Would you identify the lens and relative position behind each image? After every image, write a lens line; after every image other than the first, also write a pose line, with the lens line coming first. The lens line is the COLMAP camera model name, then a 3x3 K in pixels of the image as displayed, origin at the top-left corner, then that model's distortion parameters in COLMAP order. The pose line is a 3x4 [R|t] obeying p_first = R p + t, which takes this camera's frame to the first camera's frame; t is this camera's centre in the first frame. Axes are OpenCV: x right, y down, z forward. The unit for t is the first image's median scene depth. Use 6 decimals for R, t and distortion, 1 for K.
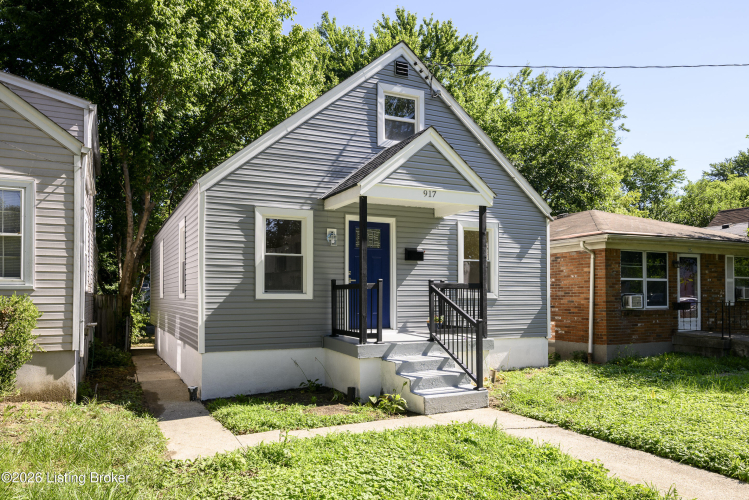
lens RADIAL K [[539.8, 0, 372.8], [0, 539.8, 219.2], [0, 0, 1]] dist [-0.000235, 0.000626]
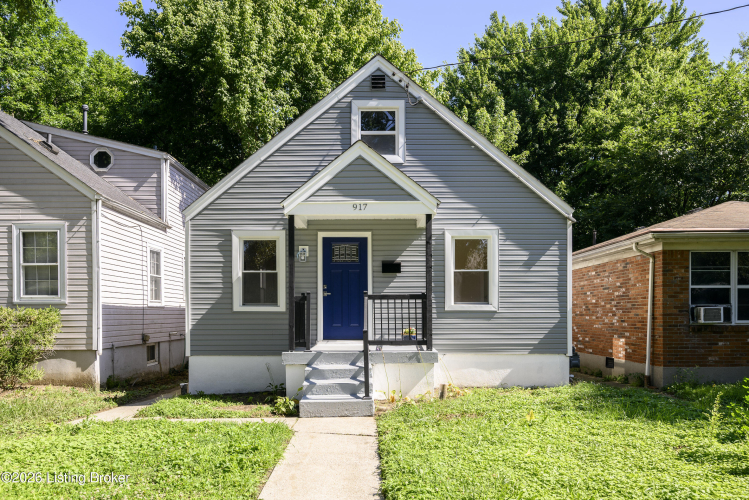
lens RADIAL K [[559.4, 0, 374.6], [0, 559.4, 247.1], [0, 0, 1]] dist [-0.000597, 0.000296]
pose [[0.902781, -0.052662, -0.426863, 0.498313], [0.062499, 0.998004, 0.009057, 0.017621], [0.425534, -0.034855, 0.904271, 0.051189]]
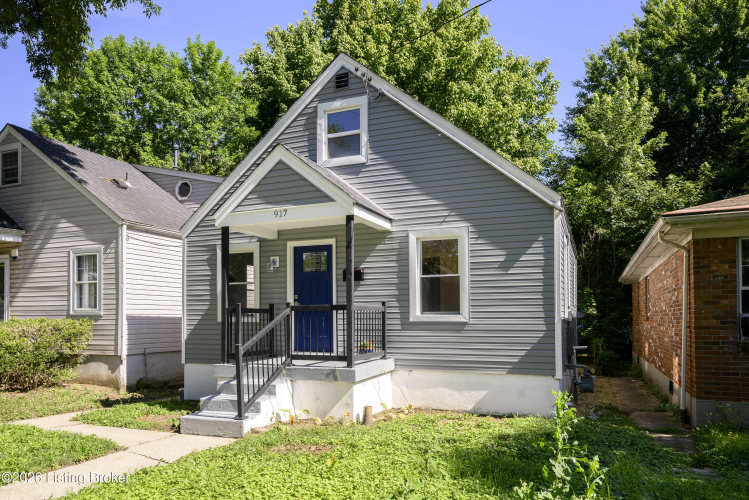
lens RADIAL K [[517.9, 0, 374.5], [0, 517.9, 250.0], [0, 0, 1]] dist [-0.002541, -0.000772]
pose [[0.666913, -0.098716, -0.738567, 0.775064], [0.108330, 0.993500, -0.034970, 0.058958], [0.737219, -0.056686, 0.673272, 0.430349]]
